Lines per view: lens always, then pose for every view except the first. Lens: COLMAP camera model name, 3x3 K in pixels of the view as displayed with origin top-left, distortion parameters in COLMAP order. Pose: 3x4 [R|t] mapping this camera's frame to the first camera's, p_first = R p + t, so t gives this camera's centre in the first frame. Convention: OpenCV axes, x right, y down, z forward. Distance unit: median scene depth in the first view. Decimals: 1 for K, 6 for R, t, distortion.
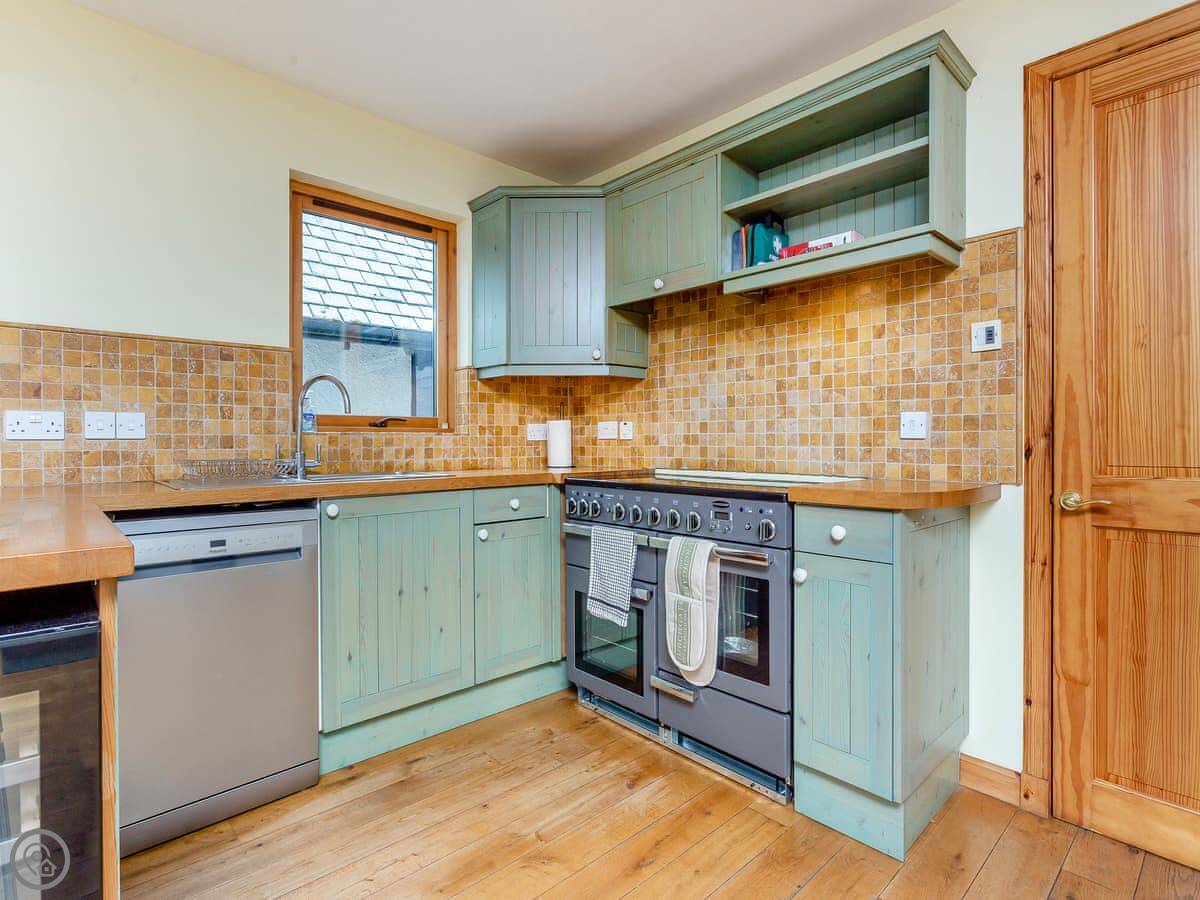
lens RADIAL K [[594.1, 0, 598.4], [0, 594.1, 445.1], [0, 0, 1]] dist [-0.000513, -0.001004]
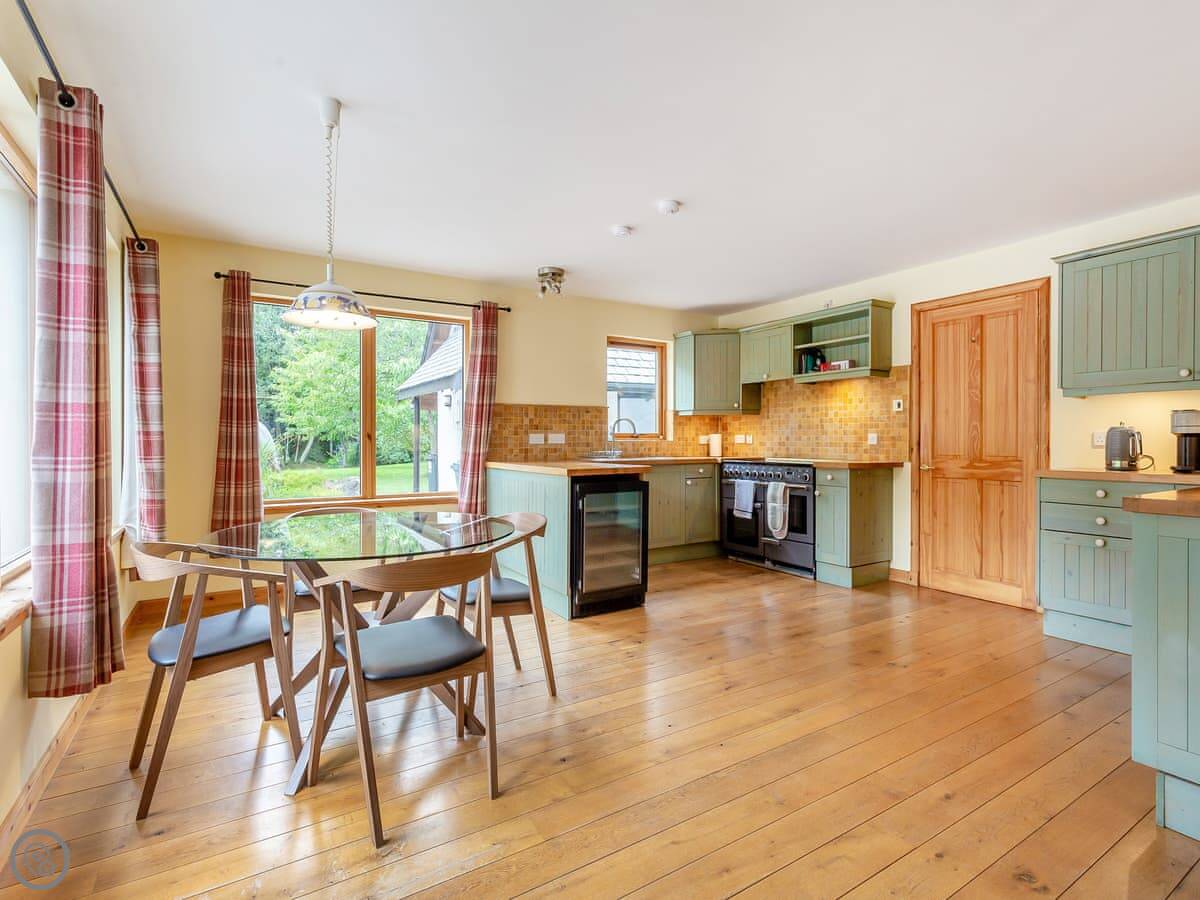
lens RADIAL K [[594.1, 0, 543.2], [0, 594.1, 443.0], [0, 0, 1]] dist [-0.000513, -0.001004]
pose [[0.962648, 0.002727, -0.270744, -0.118539], [-0.002748, 0.999996, 0.000300, -0.013288], [0.270743, 0.000455, 0.962651, -1.647284]]
